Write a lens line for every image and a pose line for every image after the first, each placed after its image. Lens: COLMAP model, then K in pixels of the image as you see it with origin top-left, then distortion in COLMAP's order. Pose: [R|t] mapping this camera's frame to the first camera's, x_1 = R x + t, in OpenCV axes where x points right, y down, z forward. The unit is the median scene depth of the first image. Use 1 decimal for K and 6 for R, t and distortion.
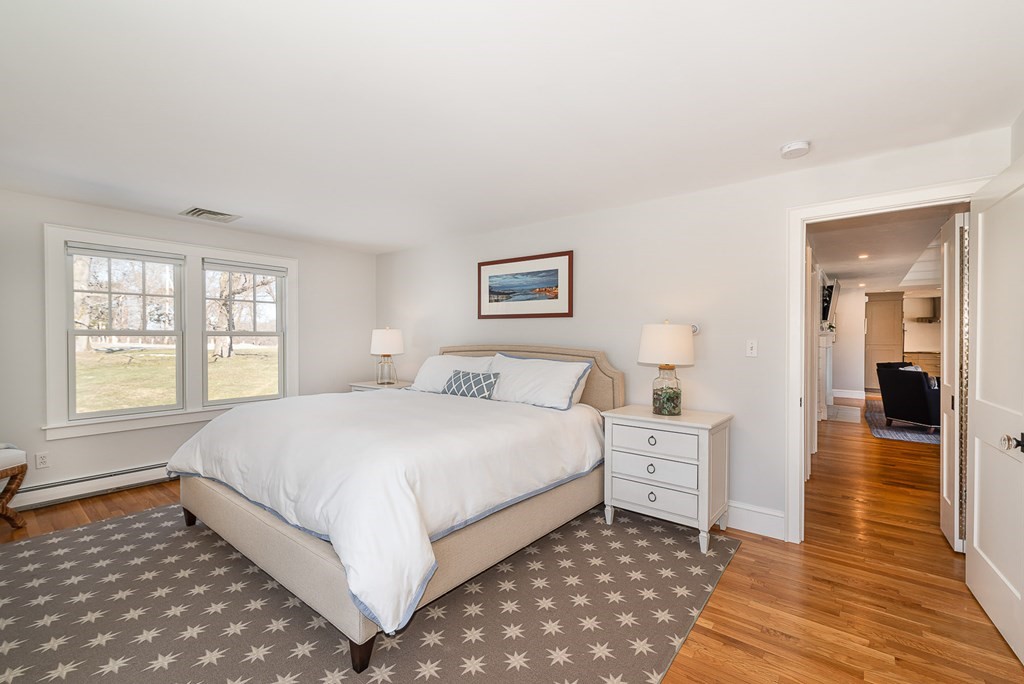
lens RADIAL K [[440.7, 0, 510.6], [0, 440.7, 338.8], [0, 0, 1]] dist [0.000761, 0.001126]
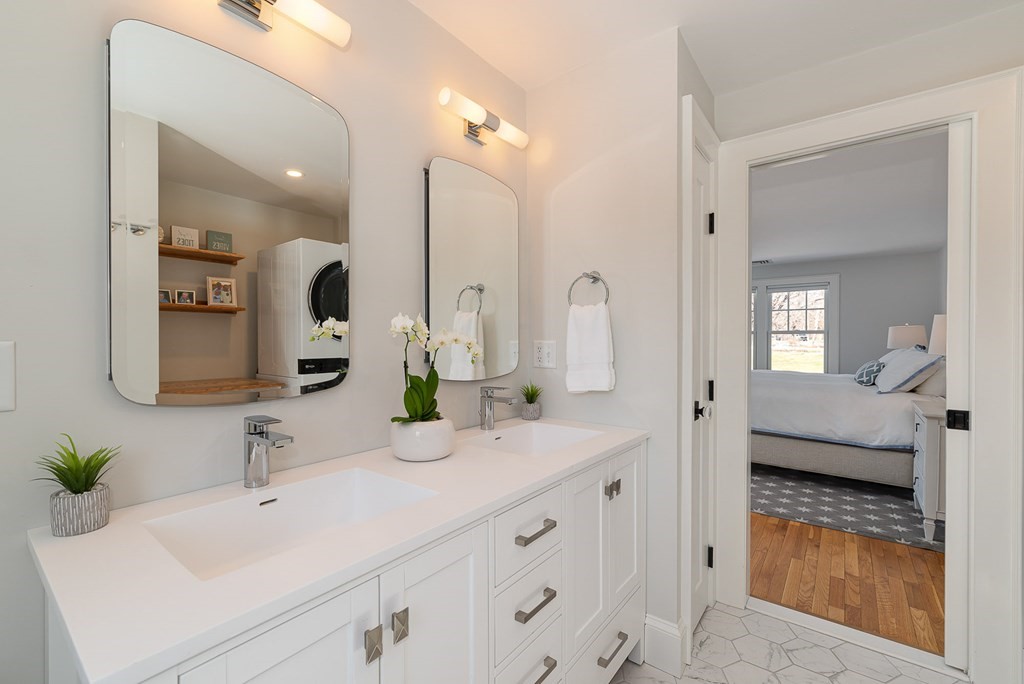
lens RADIAL K [[440.7, 0, 512.1], [0, 440.7, 339.0], [0, 0, 1]] dist [0.000761, 0.001126]
pose [[0.031708, -0.000753, -0.999497, 1.379394], [-0.000966, 0.999999, -0.000784, 0.023436], [0.999497, 0.000990, 0.031707, 0.008398]]
